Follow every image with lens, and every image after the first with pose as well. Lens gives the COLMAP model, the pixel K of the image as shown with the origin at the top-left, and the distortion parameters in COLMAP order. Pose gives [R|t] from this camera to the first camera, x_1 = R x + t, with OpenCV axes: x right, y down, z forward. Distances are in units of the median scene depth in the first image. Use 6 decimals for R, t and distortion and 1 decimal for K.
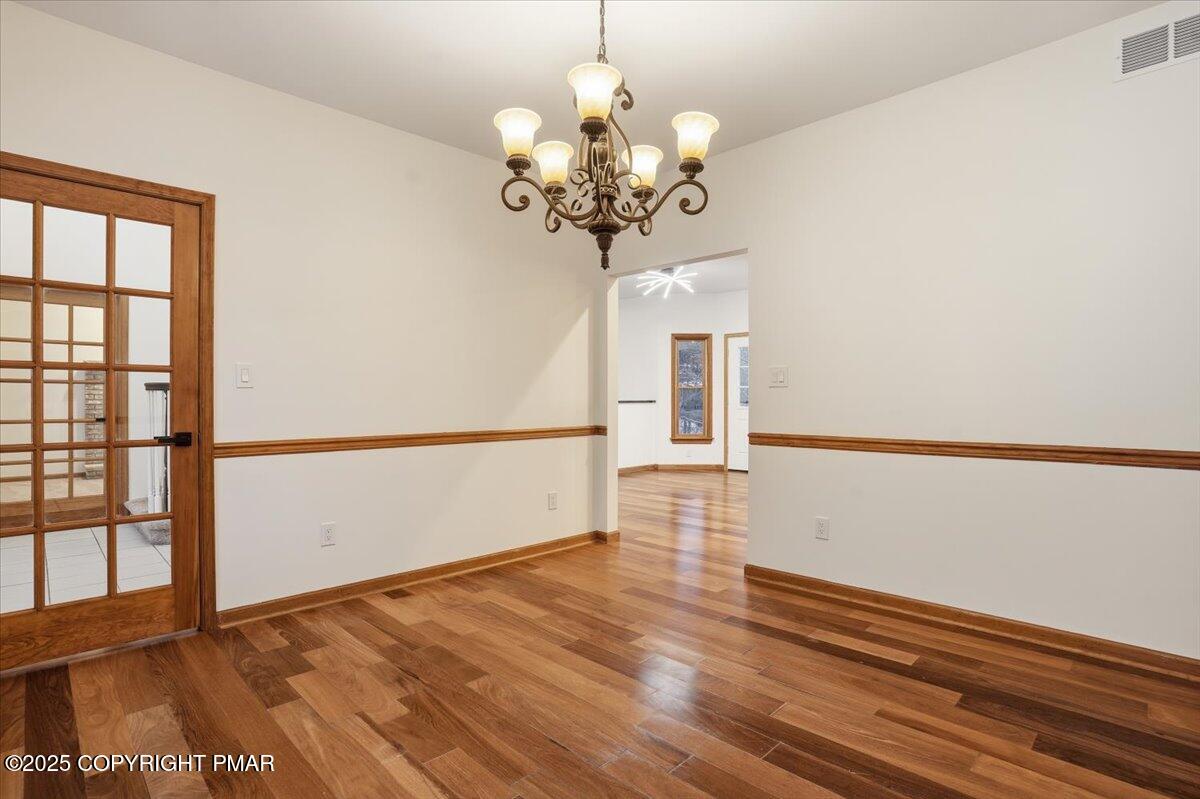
lens RADIAL K [[601.4, 0, 593.7], [0, 601.4, 399.6], [0, 0, 1]] dist [-0.077534, 0.031539]
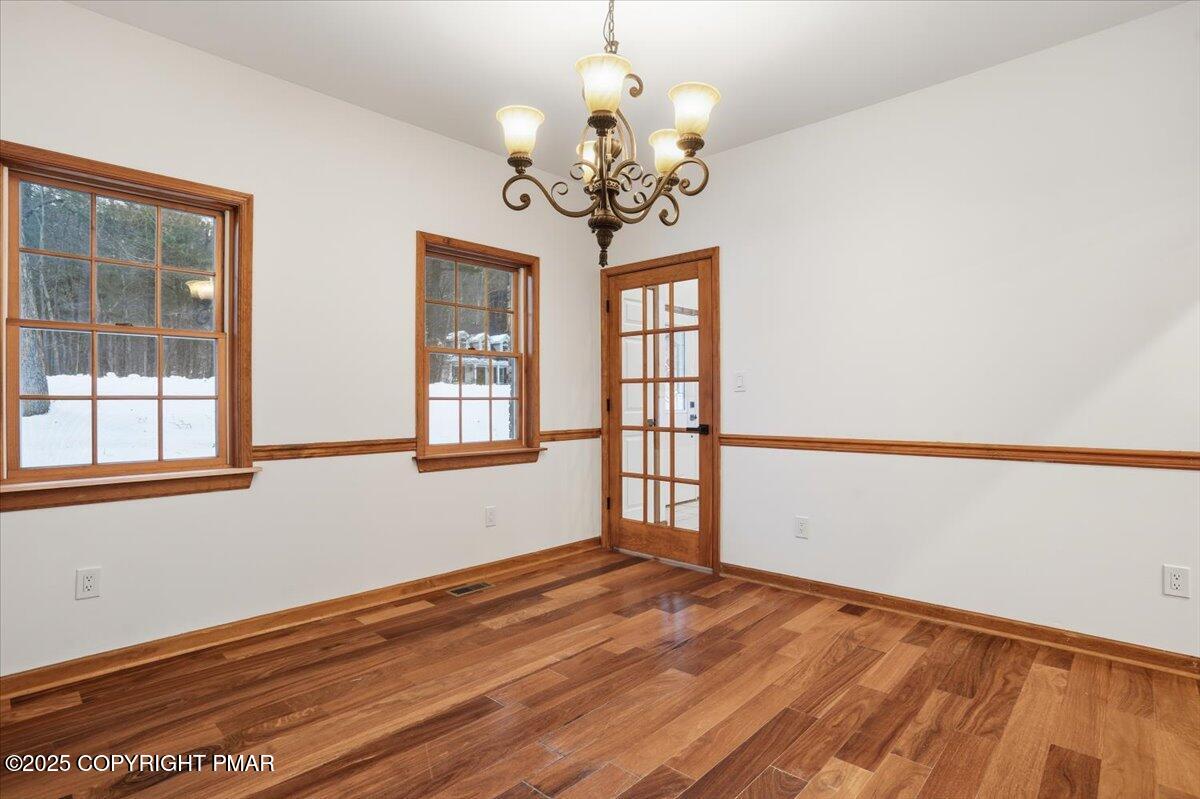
lens RADIAL K [[601.4, 0, 593.7], [0, 601.4, 399.6], [0, 0, 1]] dist [-0.077534, 0.031539]
pose [[0.031302, 0.002527, -0.999507, 0.713561], [0.001002, 0.999996, 0.002559, -0.006971], [0.999509, -0.001082, 0.031299, 0.691151]]
